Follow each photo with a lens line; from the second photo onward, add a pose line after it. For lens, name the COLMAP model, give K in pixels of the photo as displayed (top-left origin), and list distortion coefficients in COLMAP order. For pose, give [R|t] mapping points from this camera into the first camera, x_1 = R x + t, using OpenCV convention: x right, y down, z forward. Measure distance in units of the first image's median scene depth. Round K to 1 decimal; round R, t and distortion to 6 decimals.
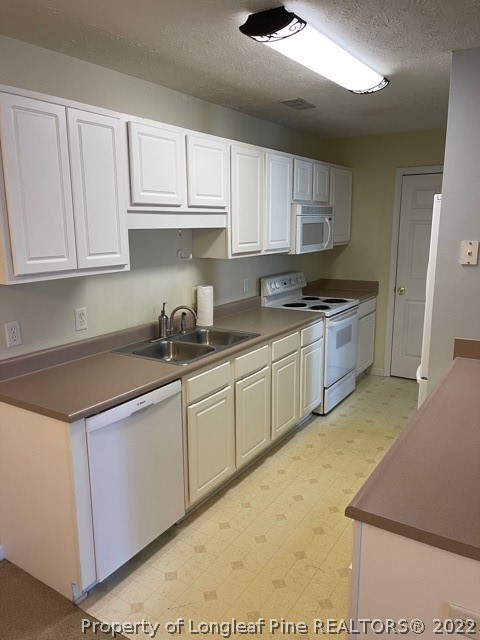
lens RADIAL K [[485.8, 0, 243.5], [0, 485.8, 320.2], [0, 0, 1]] dist [0.040215, -0.024893]
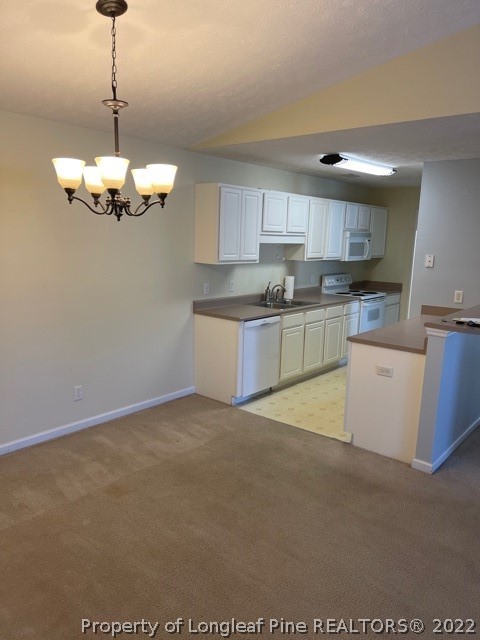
lens RADIAL K [[485.8, 0, 237.3], [0, 485.8, 322.1], [0, 0, 1]] dist [0.040215, -0.024893]
pose [[0.989576, 0.058541, -0.131572, -0.028272], [-0.061878, 0.997854, -0.021413, 0.157499], [0.130036, 0.029331, 0.991075, -0.830707]]
